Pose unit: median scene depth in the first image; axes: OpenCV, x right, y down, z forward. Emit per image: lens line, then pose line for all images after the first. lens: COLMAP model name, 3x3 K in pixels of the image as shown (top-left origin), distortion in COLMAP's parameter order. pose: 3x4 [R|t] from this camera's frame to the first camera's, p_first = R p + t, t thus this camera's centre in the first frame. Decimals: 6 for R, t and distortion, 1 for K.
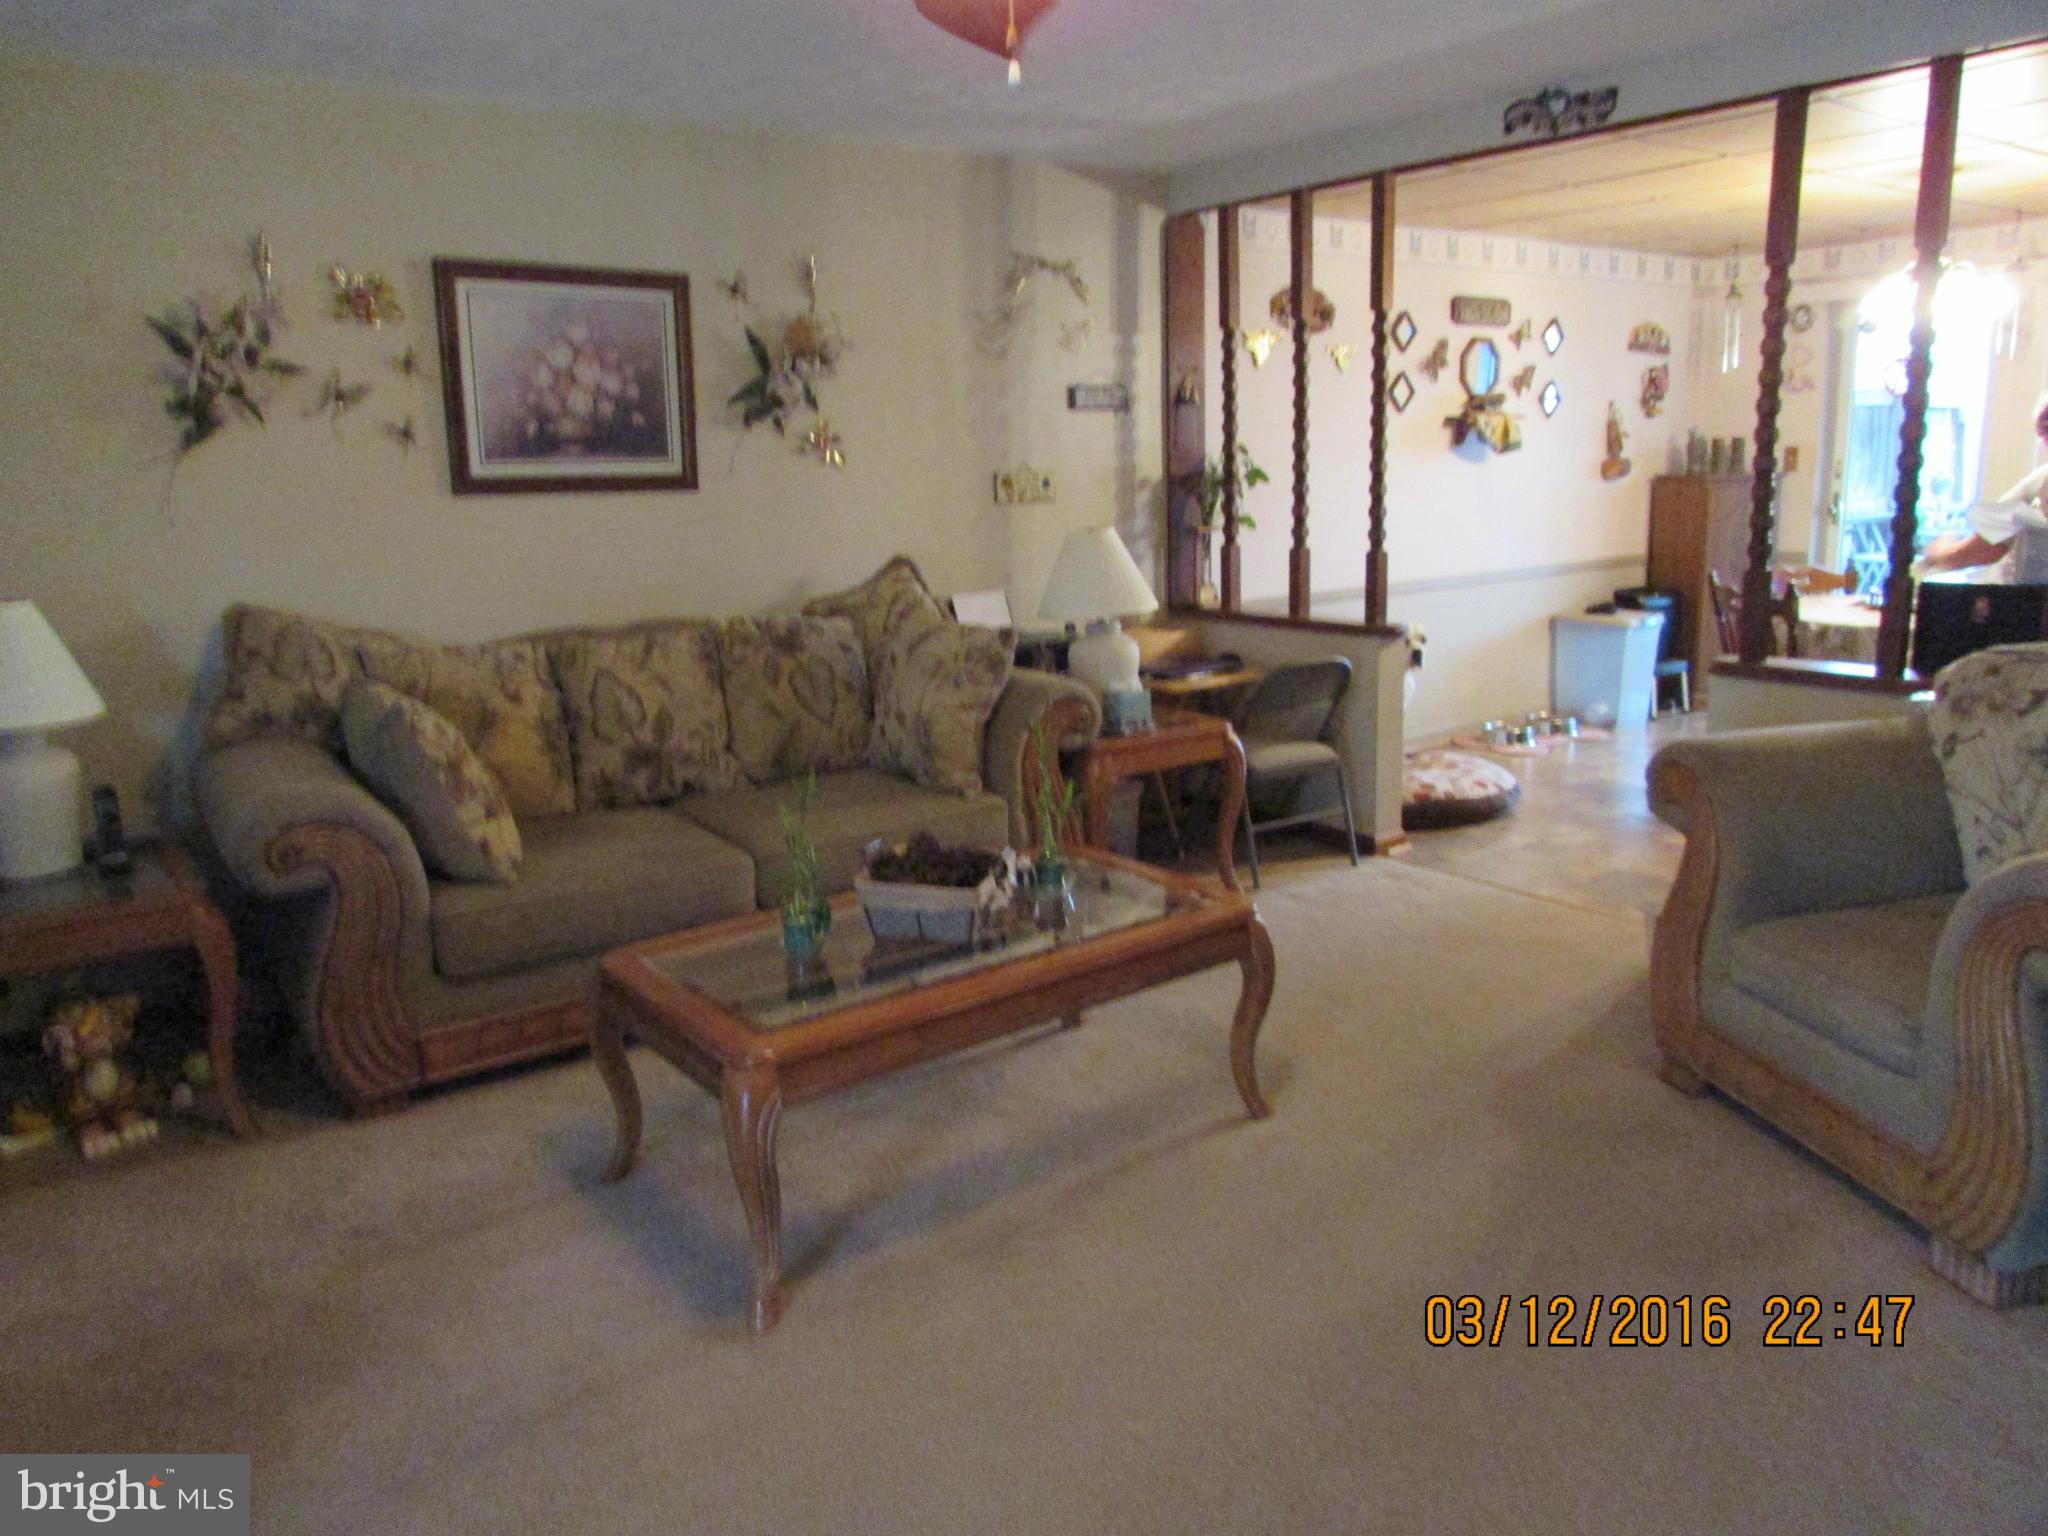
lens RADIAL K [[1454.7, 0, 1030.1], [0, 1454.7, 769.0], [0, 0, 1]] dist [-0.048913, 0.026436]
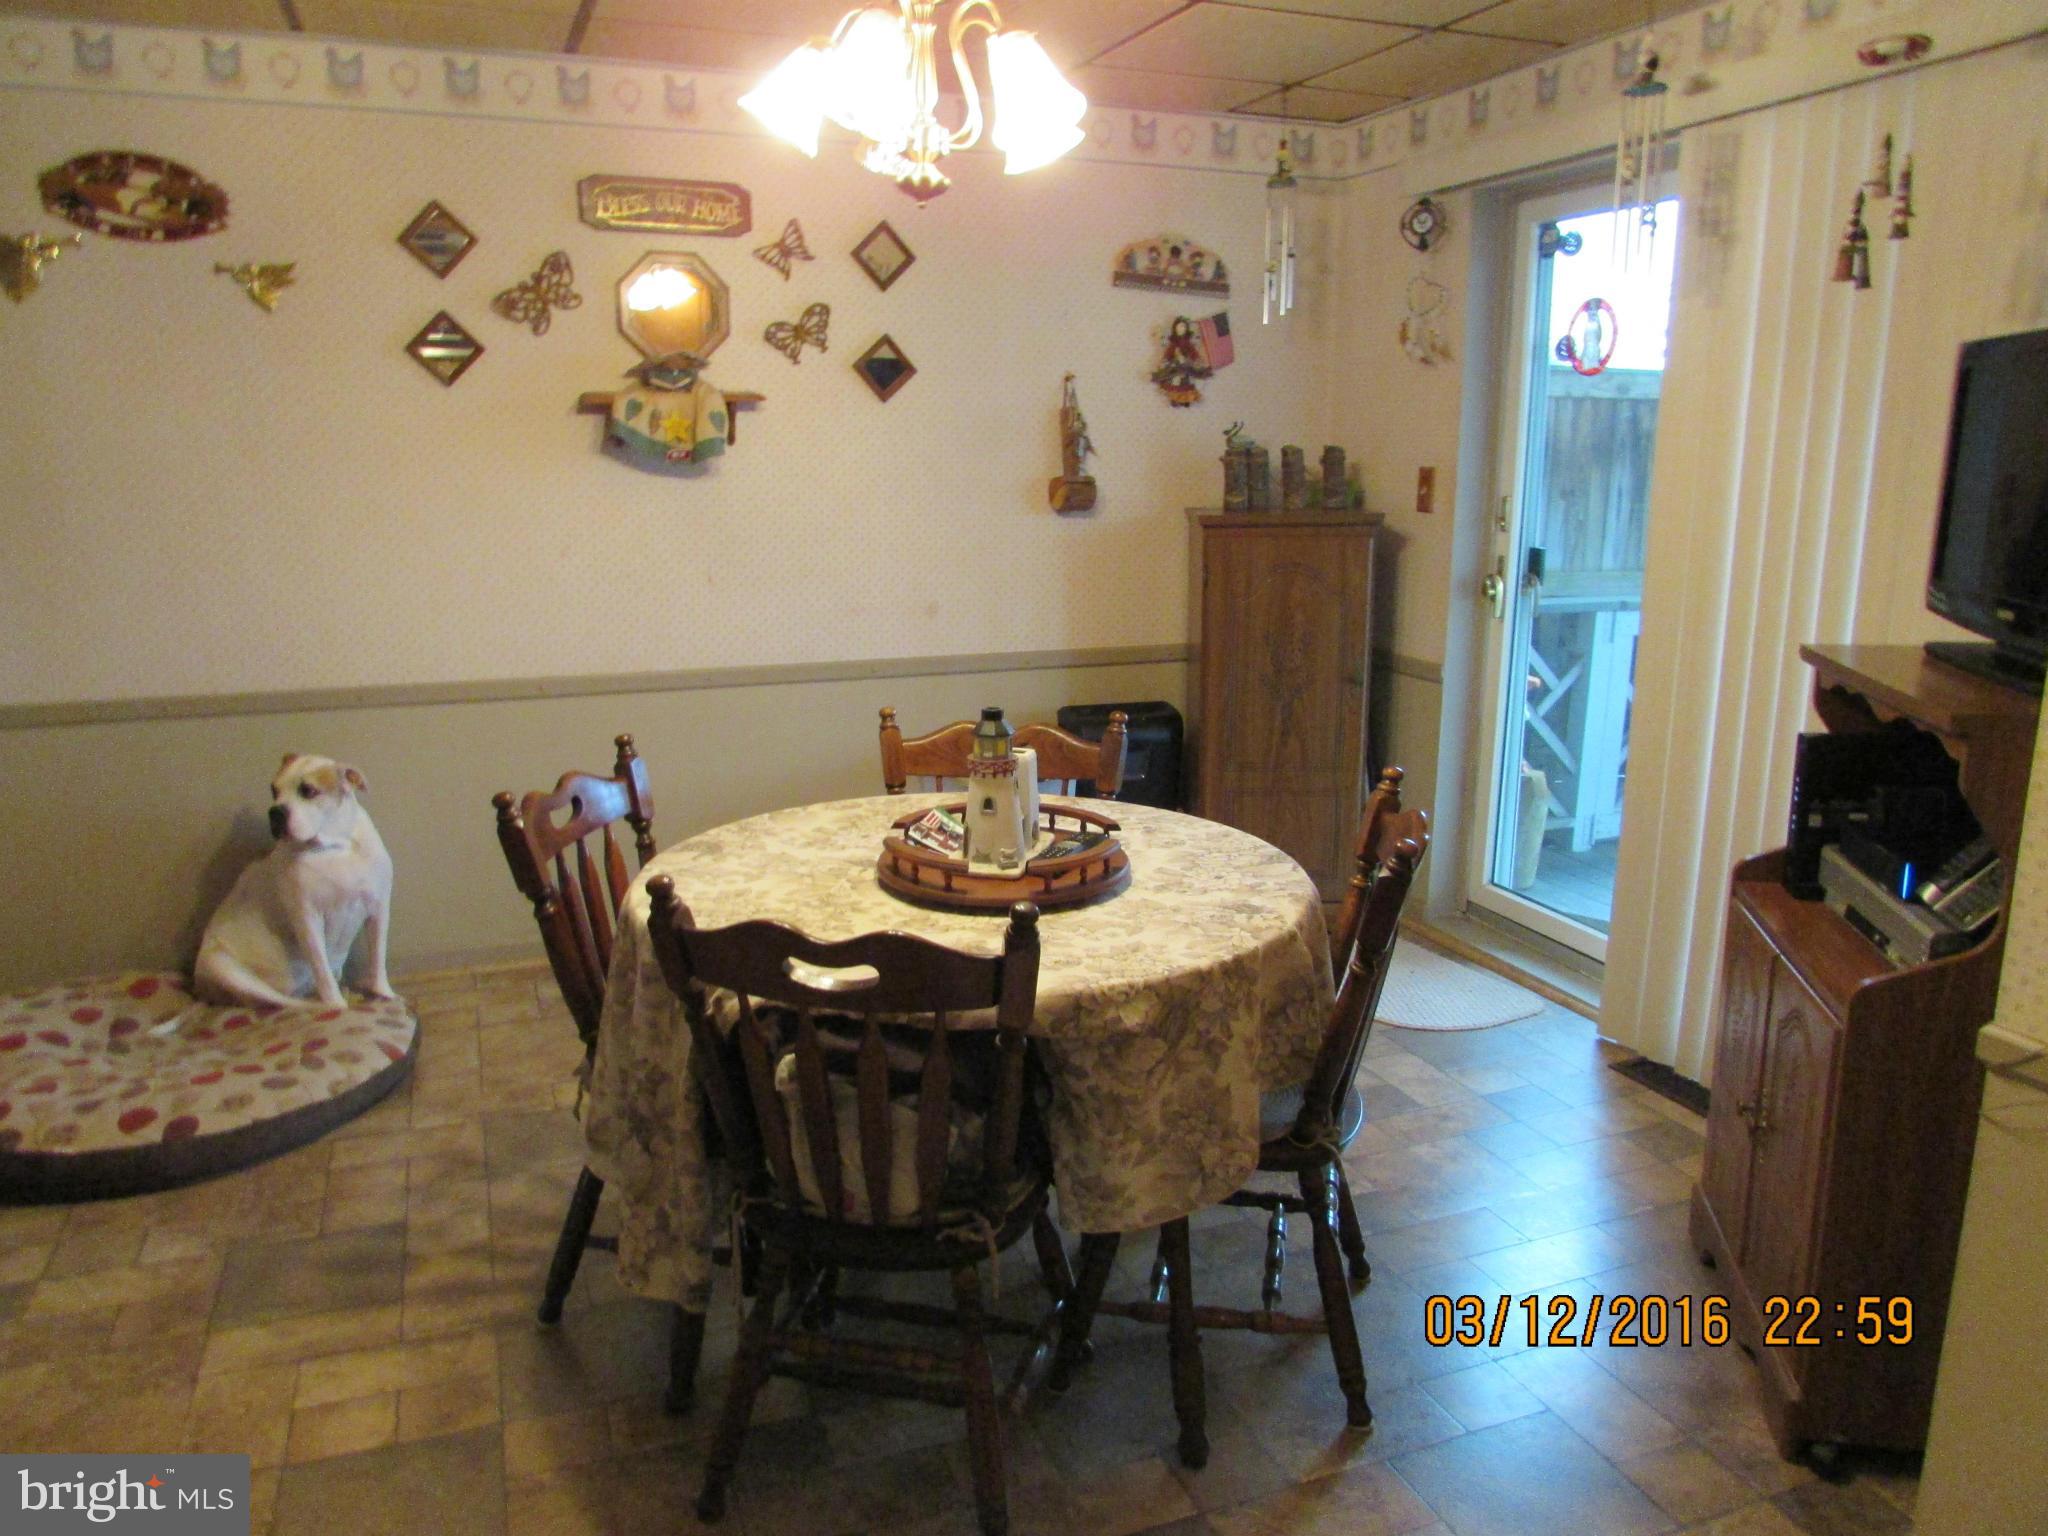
lens RADIAL K [[1454.7, 0, 1030.1], [0, 1454.7, 769.0], [0, 0, 1]] dist [-0.048913, 0.026436]
pose [[0.960952, 0.084518, -0.263492, 0.543638], [-0.085134, 0.996328, 0.009100, -0.105687], [0.263293, 0.013687, 0.964619, 0.448737]]
